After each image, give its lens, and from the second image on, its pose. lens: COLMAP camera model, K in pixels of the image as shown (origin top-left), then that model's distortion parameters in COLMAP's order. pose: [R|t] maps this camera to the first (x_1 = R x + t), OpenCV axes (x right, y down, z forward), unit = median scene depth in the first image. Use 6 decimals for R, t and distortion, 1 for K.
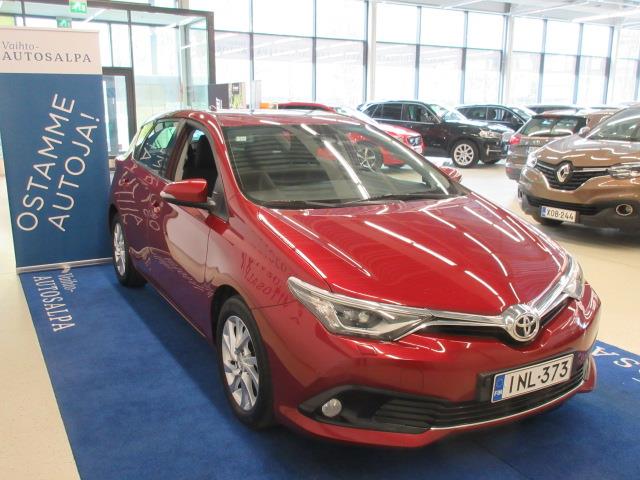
lens RADIAL K [[566.2, 0, 329.0], [0, 566.2, 241.1], [0, 0, 1]] dist [0.003965, -0.001014]
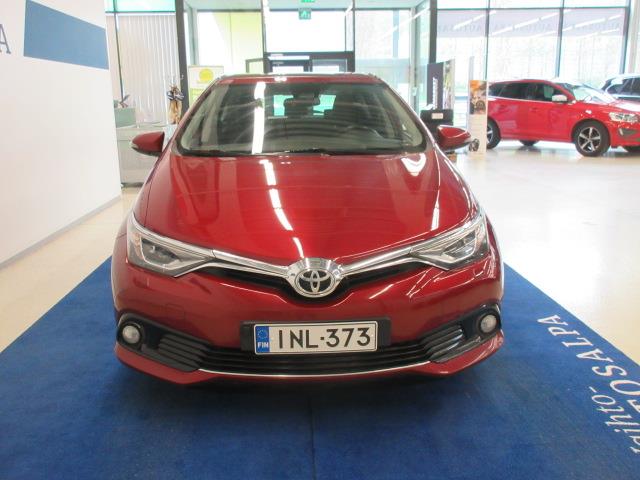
lens RADIAL K [[566.2, 0, 329.0], [0, 566.2, 241.1], [0, 0, 1]] dist [0.003965, -0.001014]
pose [[0.904506, 0.083919, -0.418122, 0.116732], [-0.072824, 0.996441, 0.042453, 0.007257], [0.420197, -0.007950, 0.907398, 0.029339]]
